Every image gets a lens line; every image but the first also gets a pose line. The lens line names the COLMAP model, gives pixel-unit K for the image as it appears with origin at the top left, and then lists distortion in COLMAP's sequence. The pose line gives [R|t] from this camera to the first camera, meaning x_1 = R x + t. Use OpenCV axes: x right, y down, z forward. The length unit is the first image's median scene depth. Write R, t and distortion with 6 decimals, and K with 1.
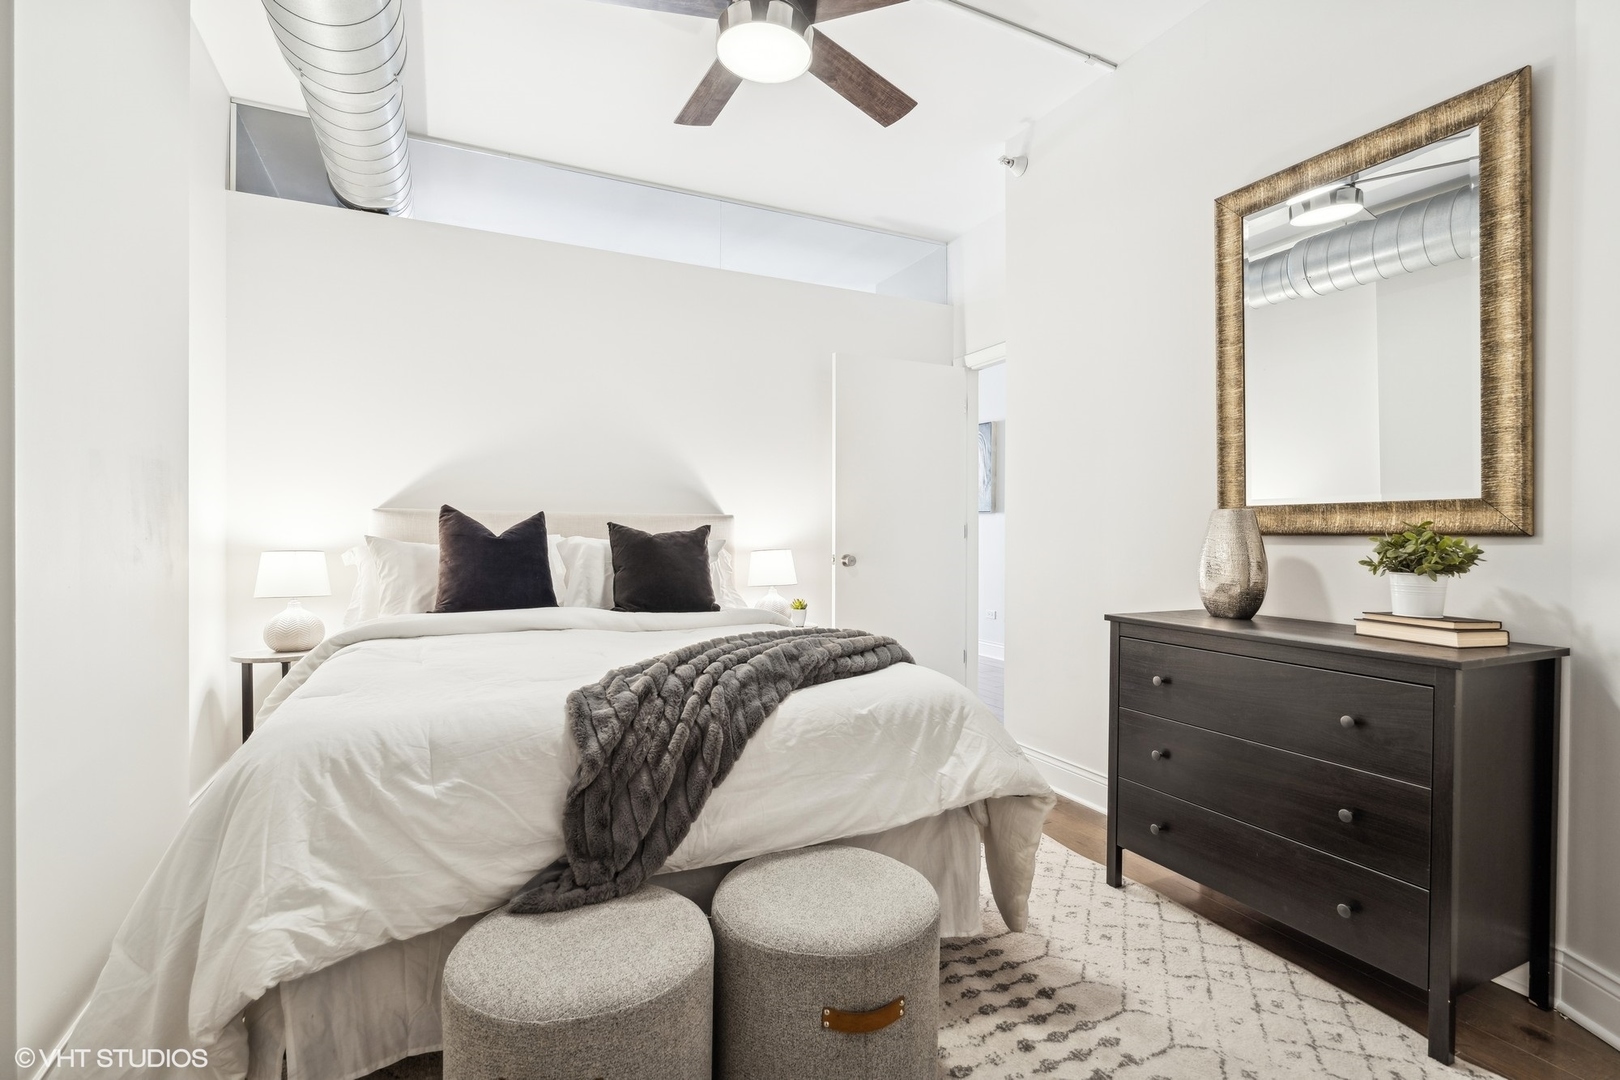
lens RADIAL K [[749.5, 0, 810.0], [0, 749.5, 540.0], [0, 0, 1]] dist [-0.003459, -0.000195]
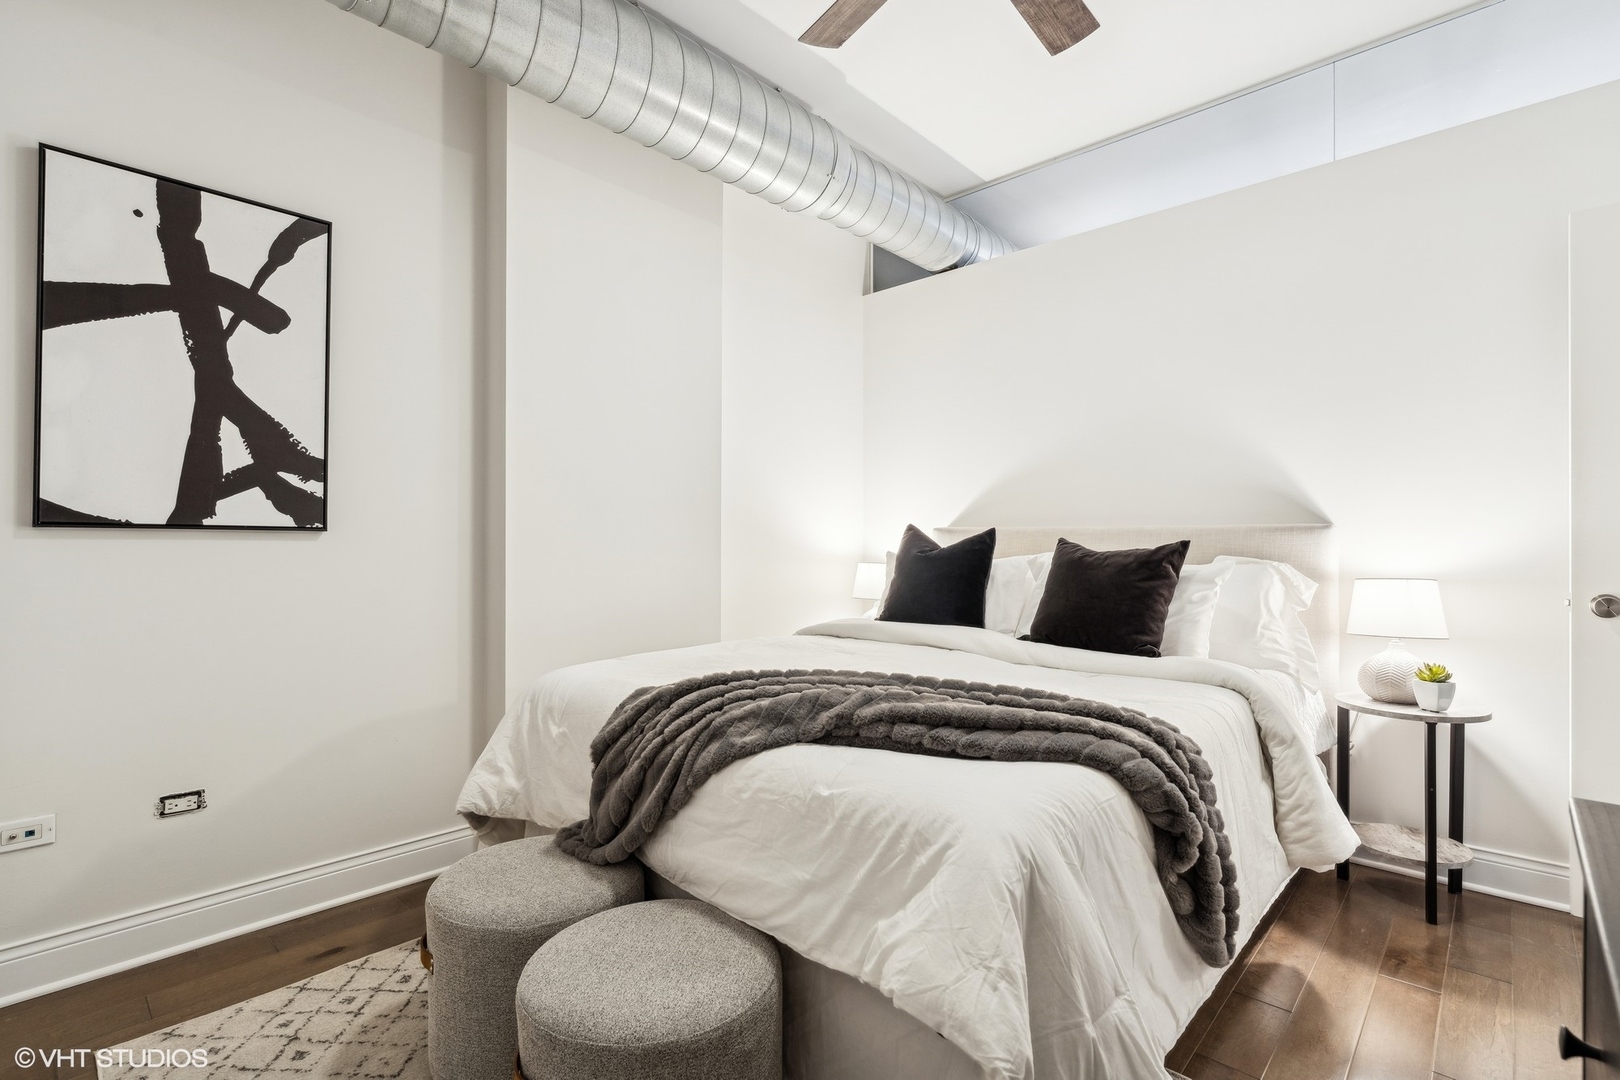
lens RADIAL K [[758.8, 0, 804.7], [0, 758.8, 531.7], [0, 0, 1]] dist [-0.003603, 0.000438]
pose [[0.351694, -0.014618, -0.936001, 0.751142], [-0.011759, 0.999730, -0.020032, -0.016274], [0.936041, 0.018052, 0.351428, 0.681996]]
